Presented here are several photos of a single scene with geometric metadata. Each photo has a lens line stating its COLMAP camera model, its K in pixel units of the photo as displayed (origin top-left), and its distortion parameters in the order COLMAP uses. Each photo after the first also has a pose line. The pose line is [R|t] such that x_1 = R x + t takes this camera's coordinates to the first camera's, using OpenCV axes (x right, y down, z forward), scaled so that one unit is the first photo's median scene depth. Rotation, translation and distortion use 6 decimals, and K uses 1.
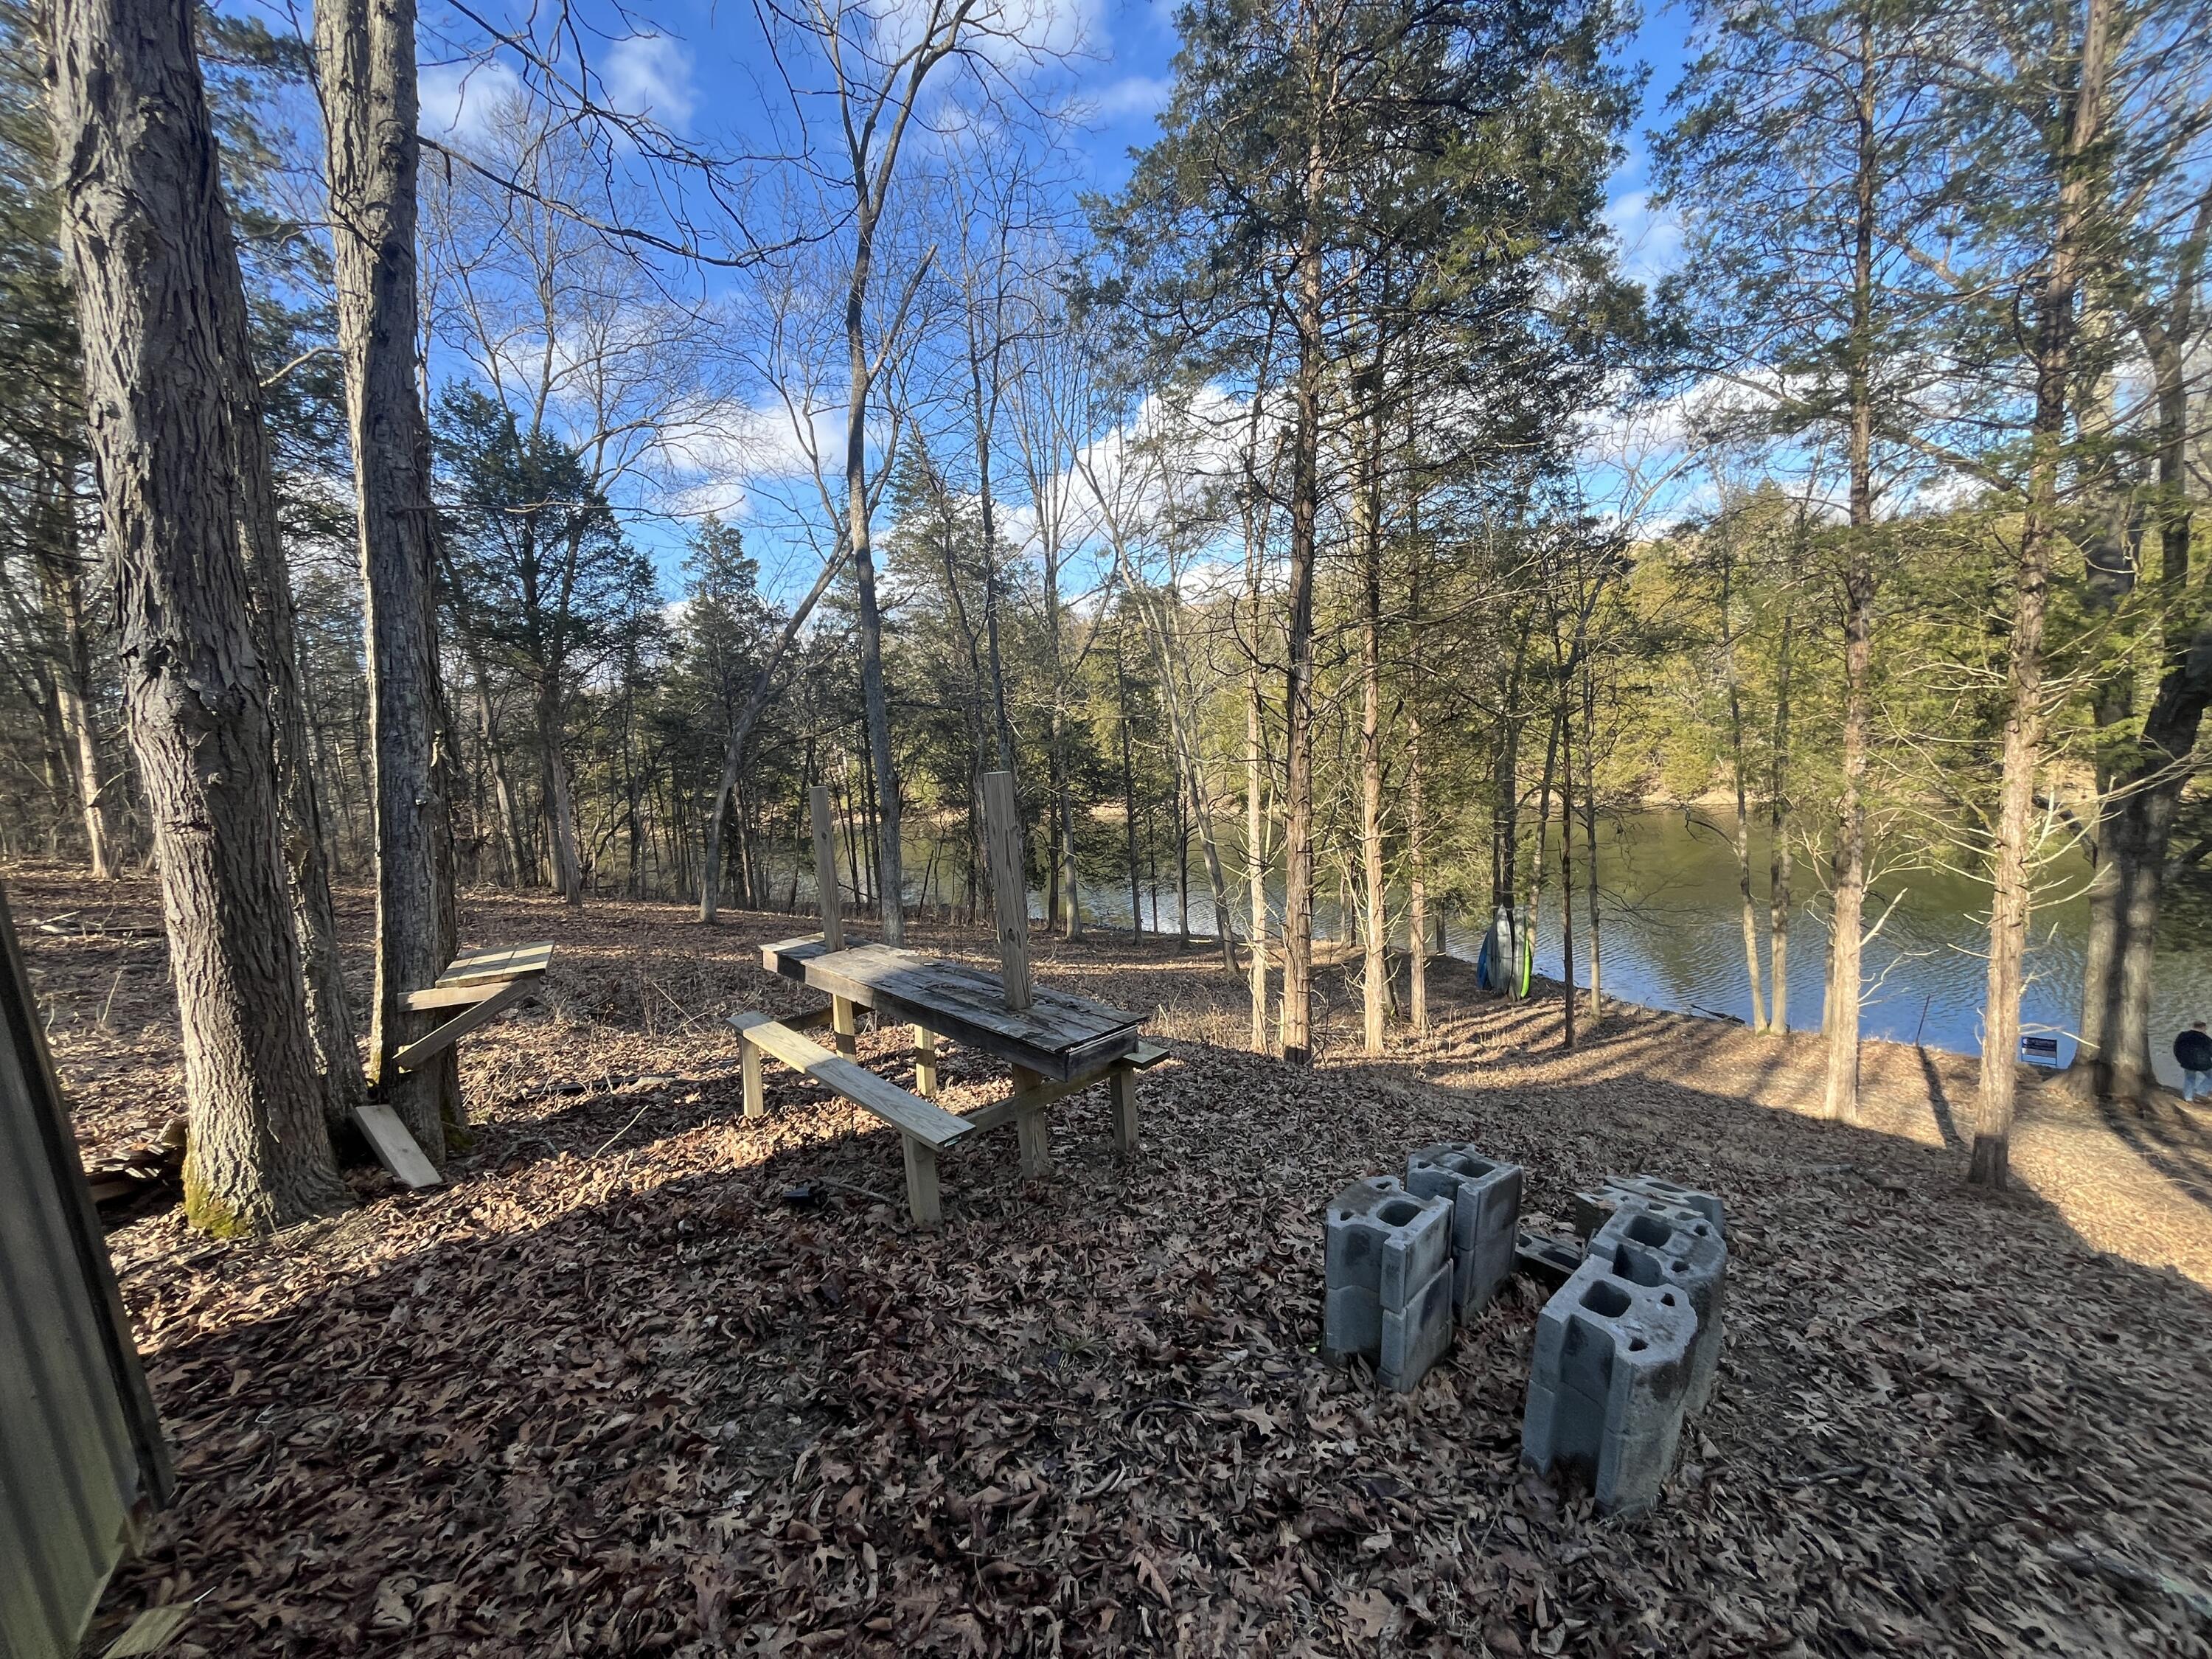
lens RADIAL K [[889.6, 0, 1109.0], [0, 889.6, 828.3], [0, 0, 1]] dist [-0.003345, 0.000714]
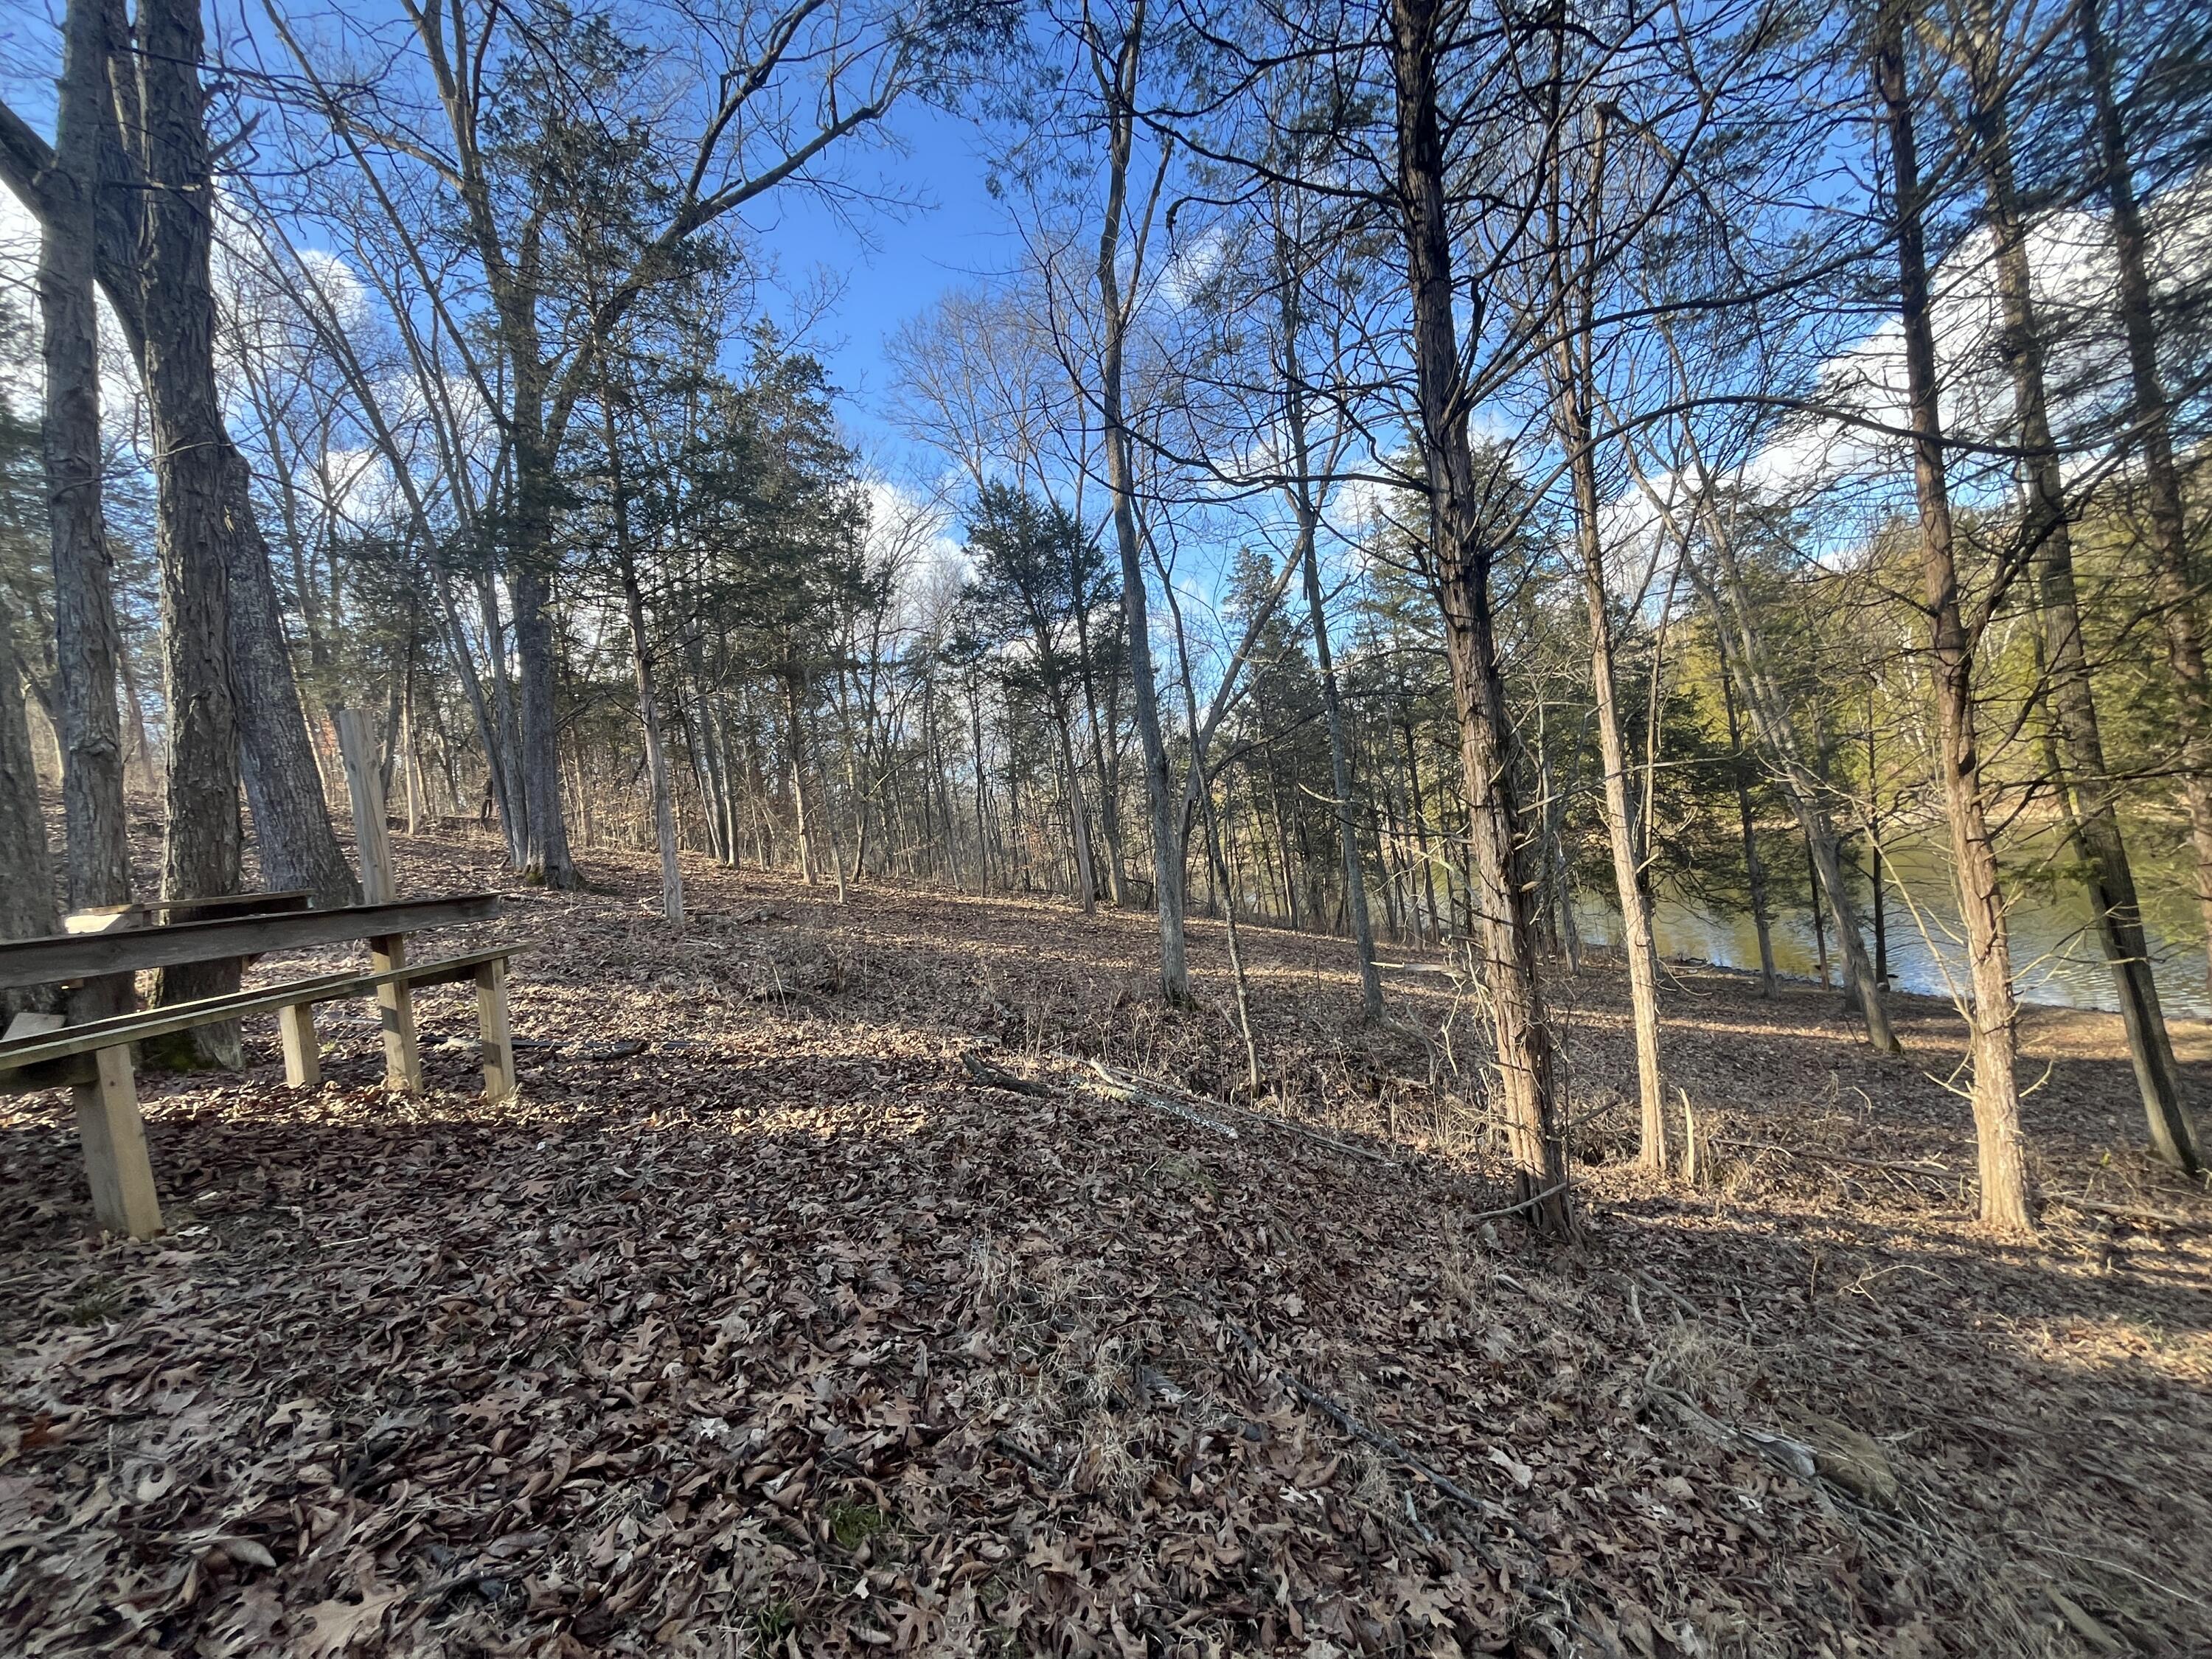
lens RADIAL K [[889.6, 0, 1103.1], [0, 889.6, 821.0], [0, 0, 1]] dist [-0.003345, 0.000714]
pose [[0.743603, -0.042683, -0.667257, 0.222368], [0.015564, 0.998795, -0.046547, 0.031453], [0.668440, 0.024227, 0.743372, 0.233894]]
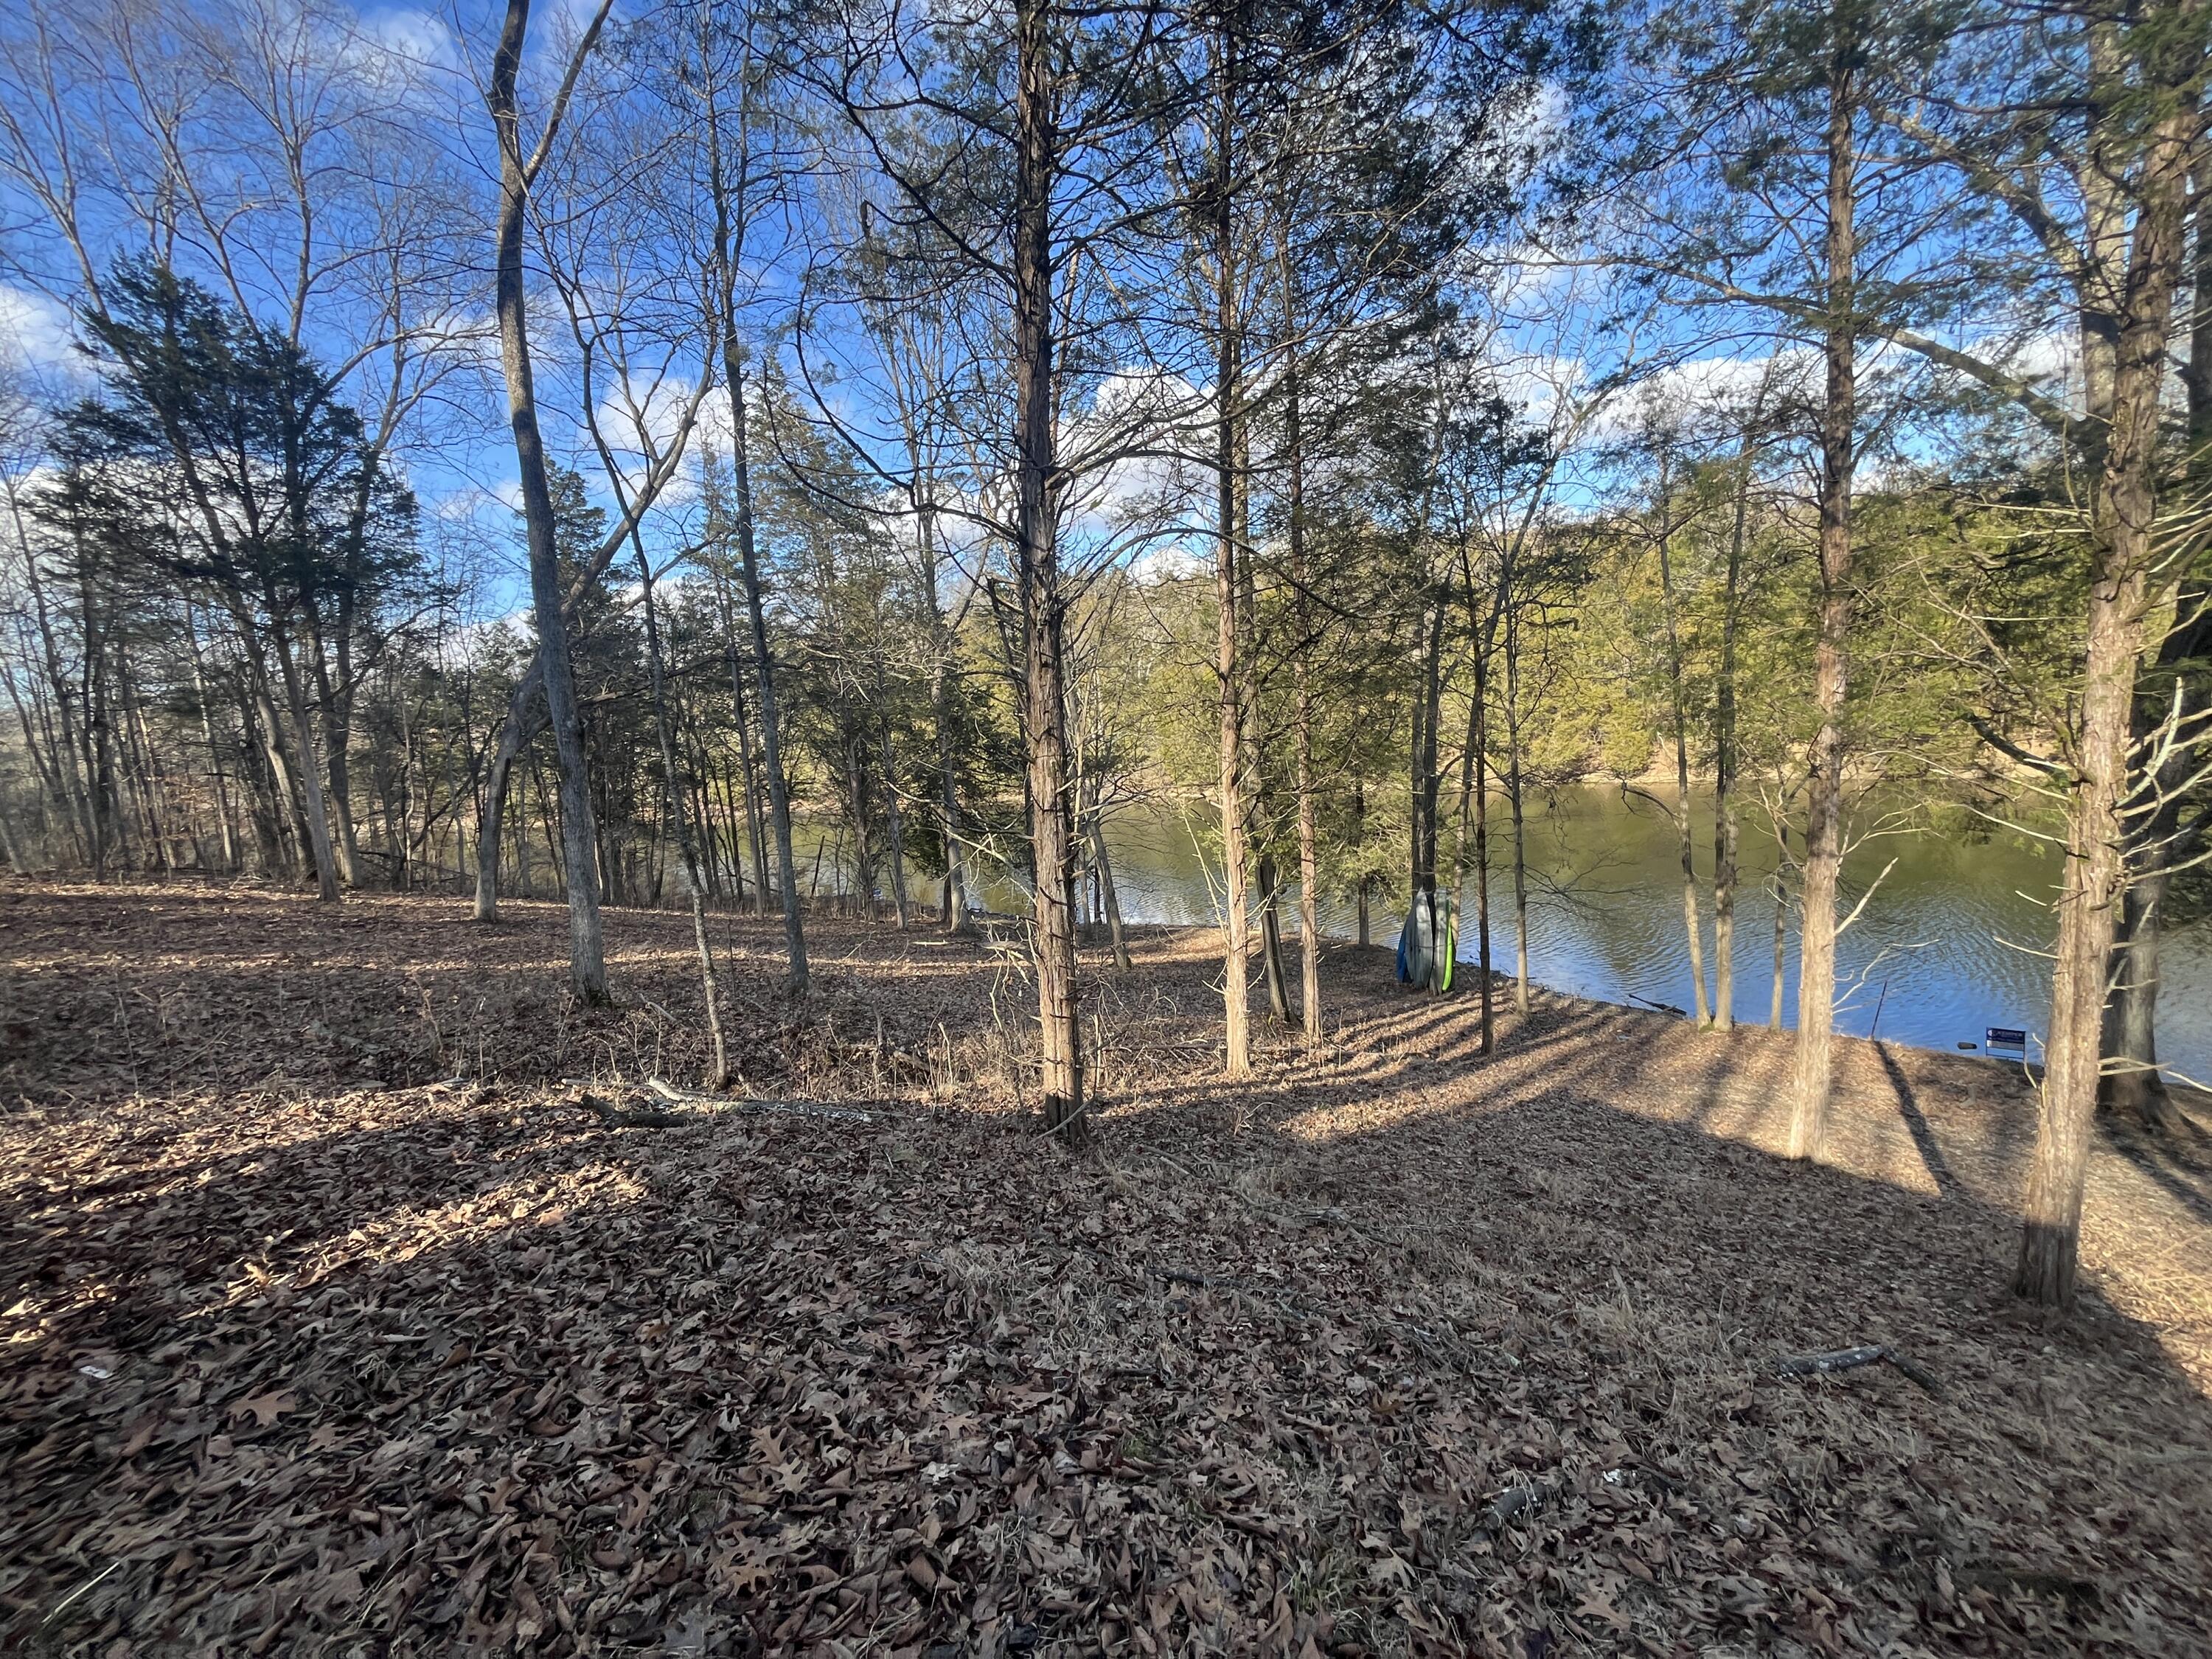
lens RADIAL K [[889.6, 0, 1106.7], [0, 889.6, 822.8], [0, 0, 1]] dist [-0.003345, 0.000714]
pose [[0.998973, -0.008315, 0.044549, 0.115924], [0.007984, 0.999939, 0.007610, 0.015681], [-0.044610, -0.007247, 0.998978, 0.164816]]
